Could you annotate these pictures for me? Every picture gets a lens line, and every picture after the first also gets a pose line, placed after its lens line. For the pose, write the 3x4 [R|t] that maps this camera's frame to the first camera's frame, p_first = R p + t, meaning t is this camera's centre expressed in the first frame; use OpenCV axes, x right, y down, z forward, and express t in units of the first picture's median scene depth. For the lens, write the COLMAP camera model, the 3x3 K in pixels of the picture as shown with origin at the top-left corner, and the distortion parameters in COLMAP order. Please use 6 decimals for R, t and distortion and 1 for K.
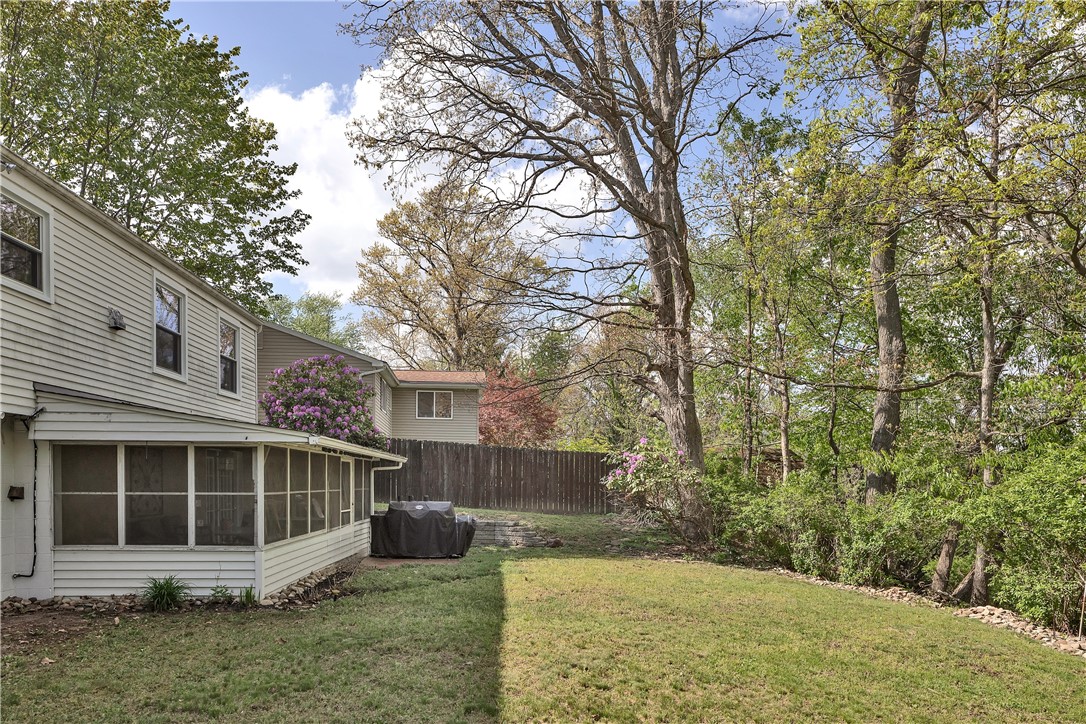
lens RADIAL K [[766.5, 0, 544.2], [0, 766.5, 389.8], [0, 0, 1]] dist [-0.000037, -0.001081]
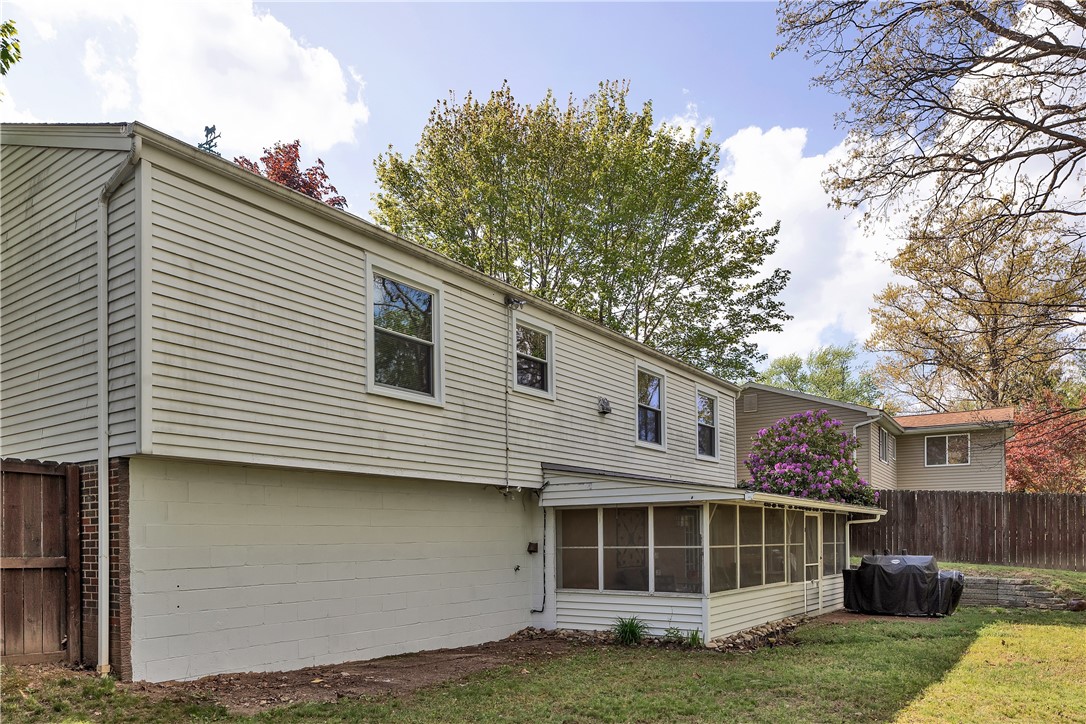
lens RADIAL K [[766.5, 0, 544.2], [0, 766.5, 389.8], [0, 0, 1]] dist [-0.000037, -0.001081]
pose [[0.778041, -0.135230, -0.613486, 0.116265], [0.089084, 0.990438, -0.105342, 0.004088], [0.621865, 0.027308, 0.782648, -0.019131]]
